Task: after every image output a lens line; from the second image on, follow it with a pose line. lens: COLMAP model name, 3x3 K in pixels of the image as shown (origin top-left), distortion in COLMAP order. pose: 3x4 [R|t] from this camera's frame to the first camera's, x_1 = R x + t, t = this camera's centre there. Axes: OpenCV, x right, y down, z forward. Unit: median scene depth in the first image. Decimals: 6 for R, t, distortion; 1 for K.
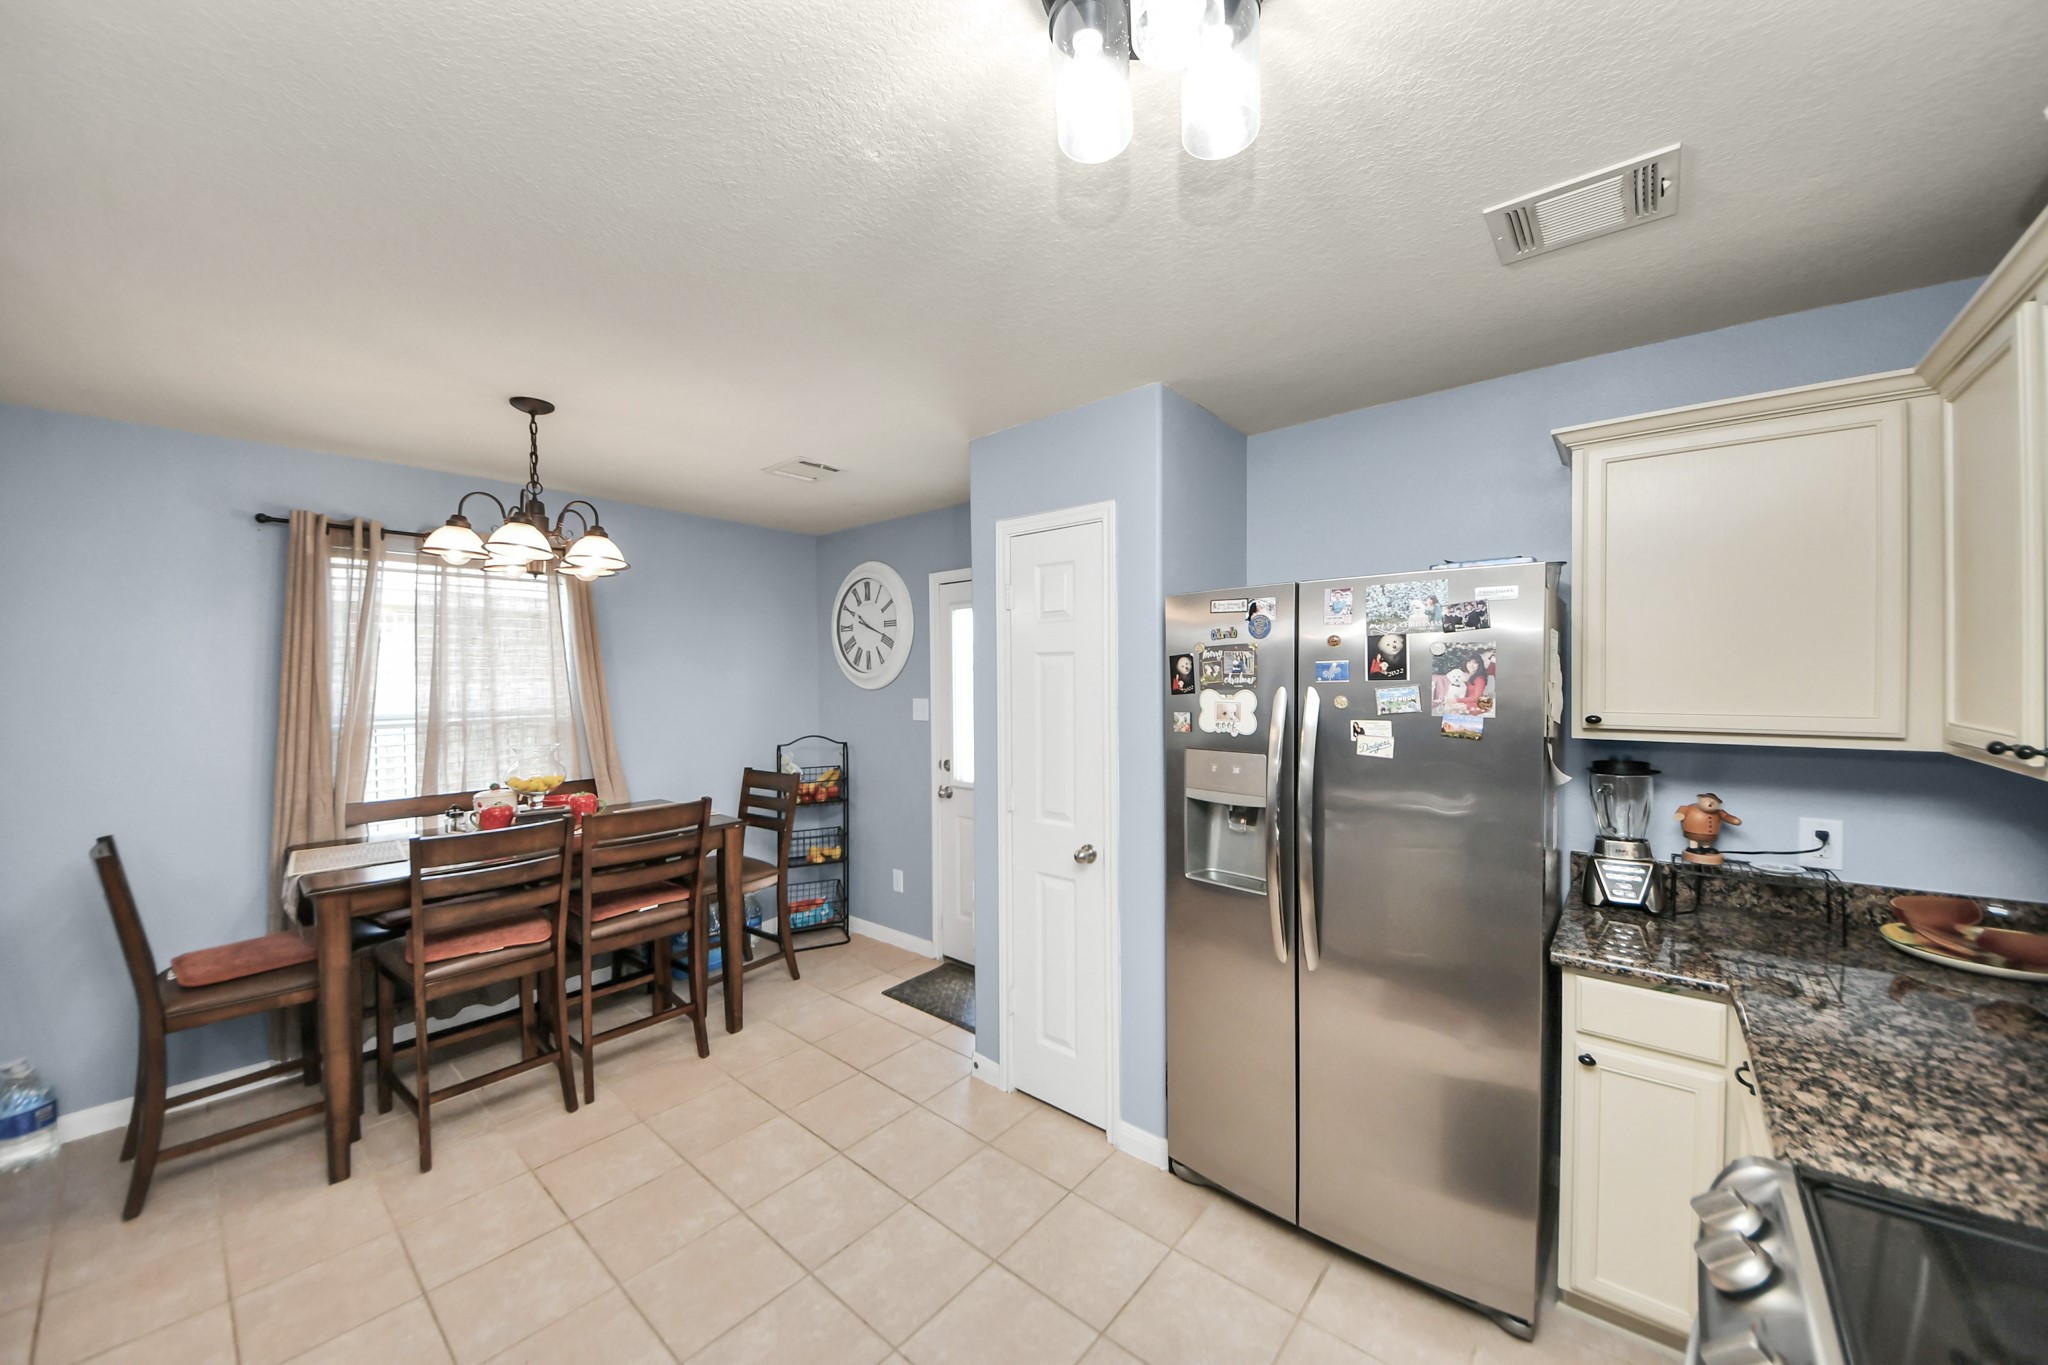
lens RADIAL K [[723.6, 0, 1016.7], [0, 723.6, 687.3], [0, 0, 1]] dist [0.020982, -0.018091]
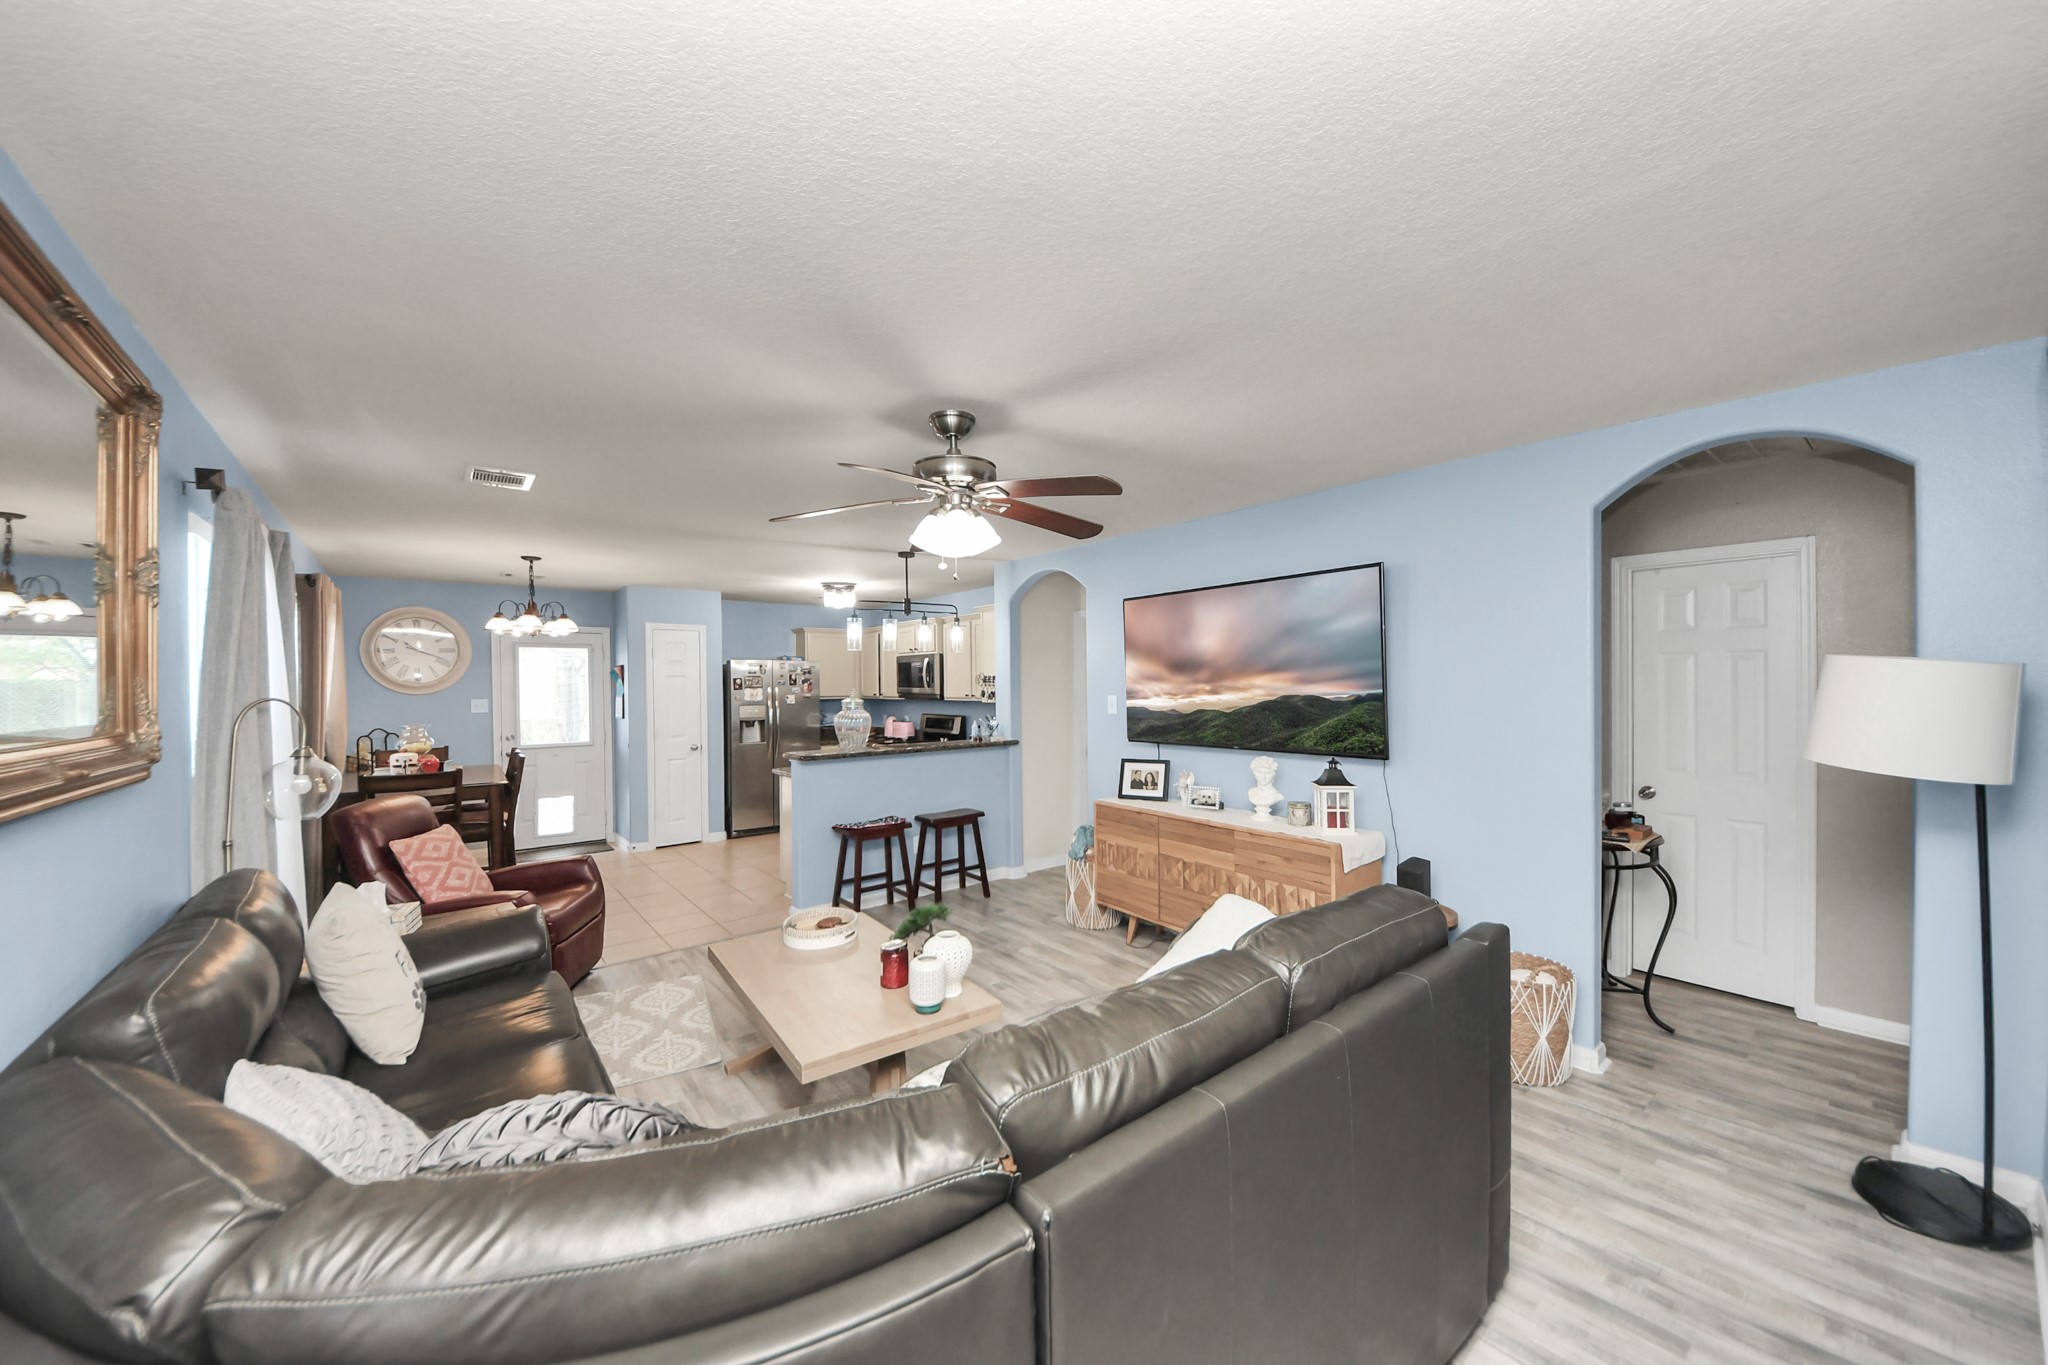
lens RADIAL K [[716.9, 0, 1028.8], [0, 716.9, 693.2], [0, 0, 1]] dist [0.000399, 0.000022]
pose [[0.182417, -0.007032, 0.983196, -2.213975], [0.020983, 0.999775, 0.003258, 0.033122], [-0.982997, 0.020036, 0.182523, -0.740601]]
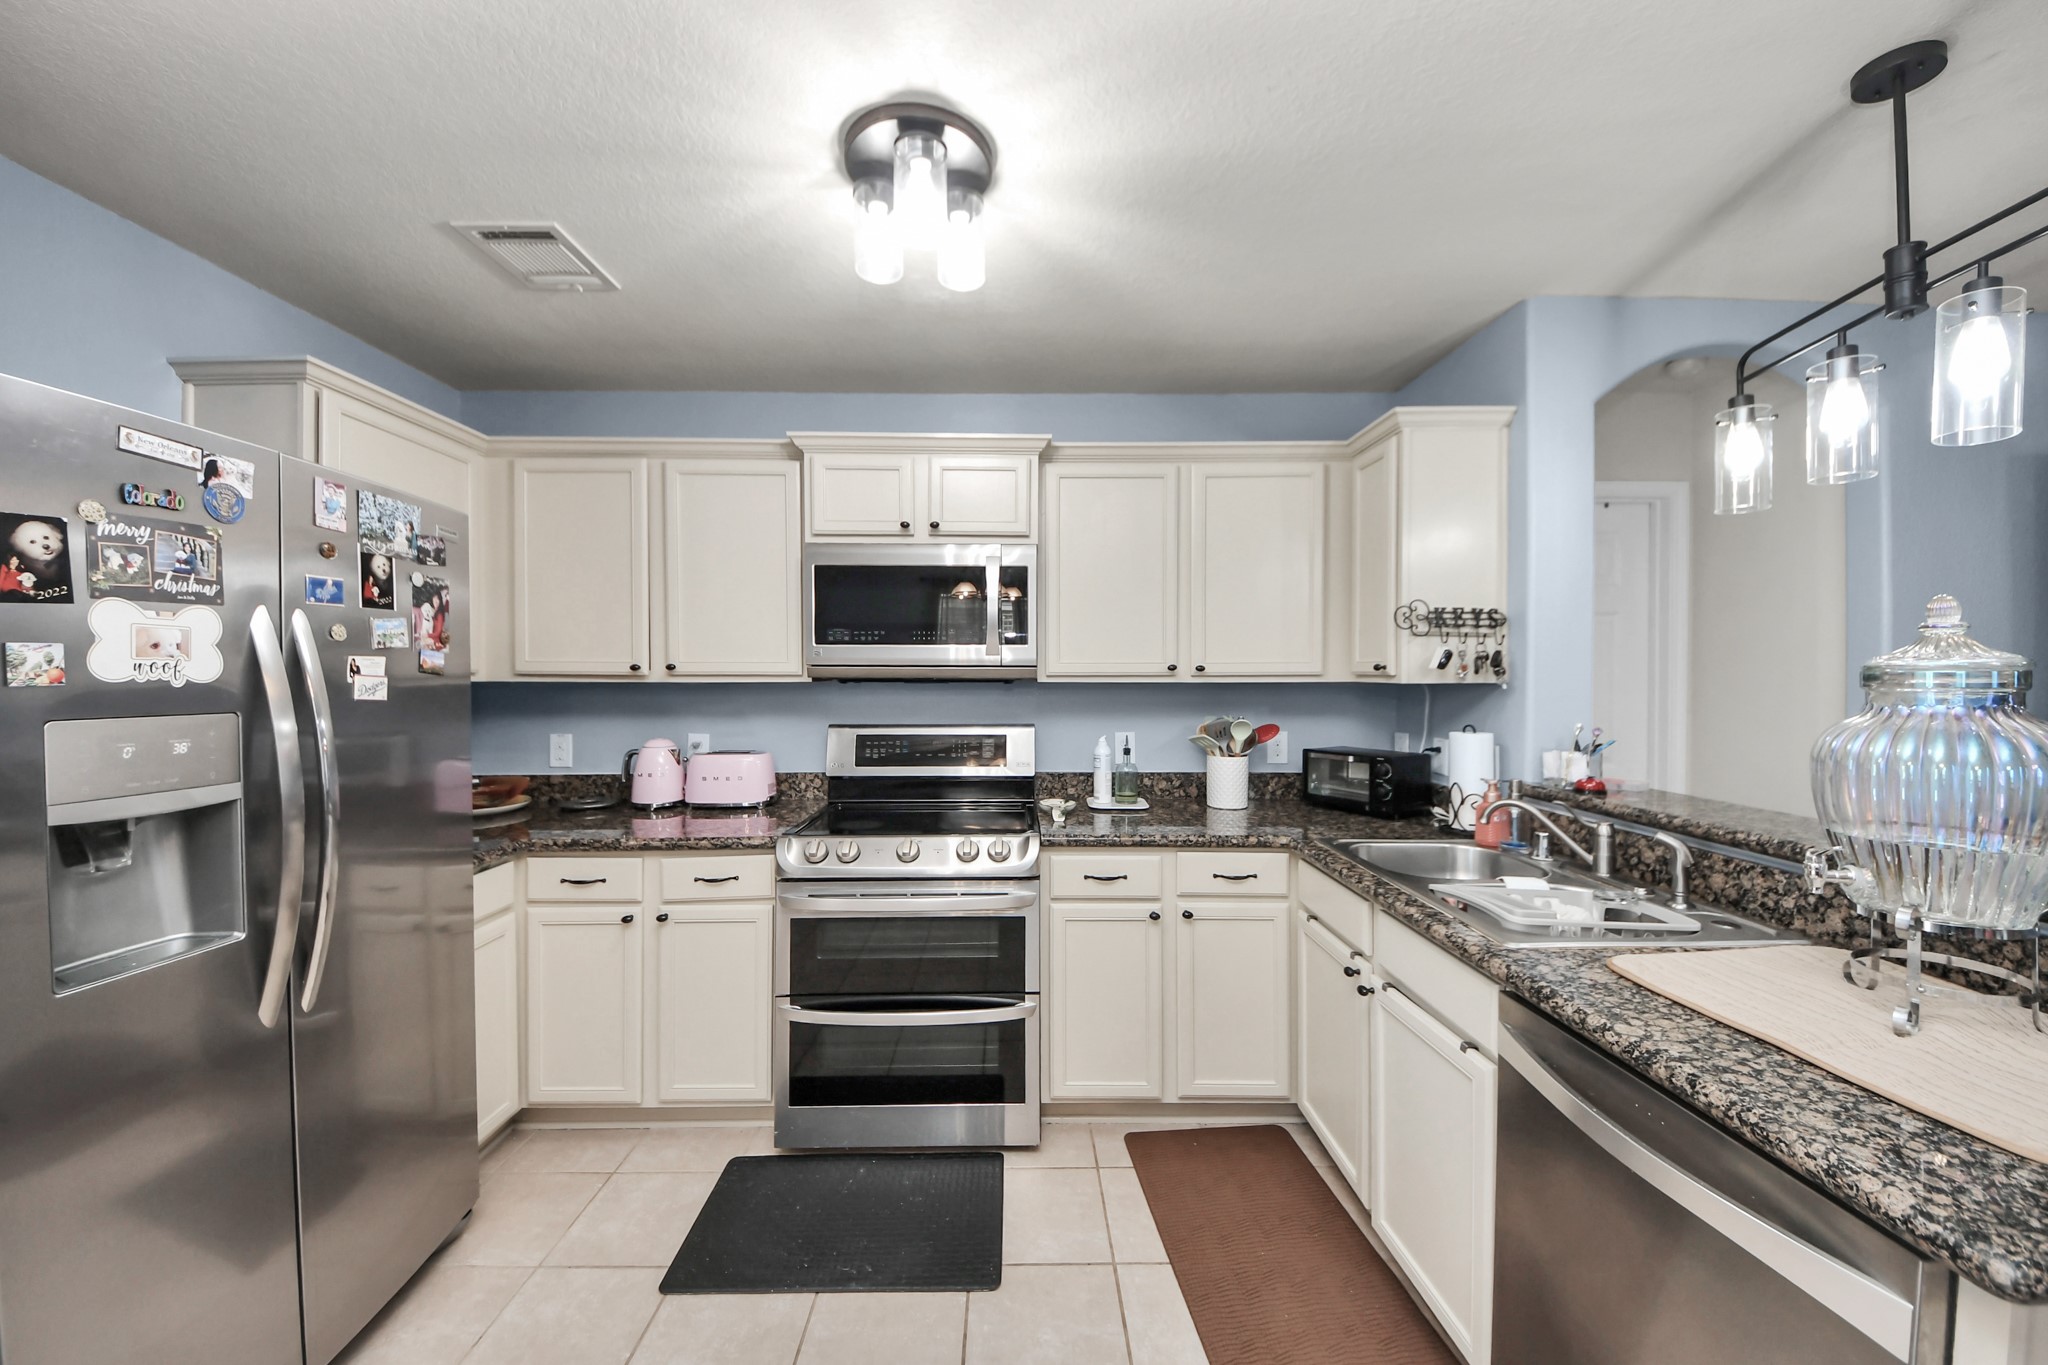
lens RADIAL K [[752.9, 0, 1007.3], [0, 752.9, 680.3], [0, 0, 1]] dist [0.029898, -0.020596]
pose [[-0.646956, 0.002029, 0.762524, -0.414838], [0.012932, 0.999882, 0.008311, 0.049249], [-0.762417, 0.015238, -0.646906, 0.663132]]
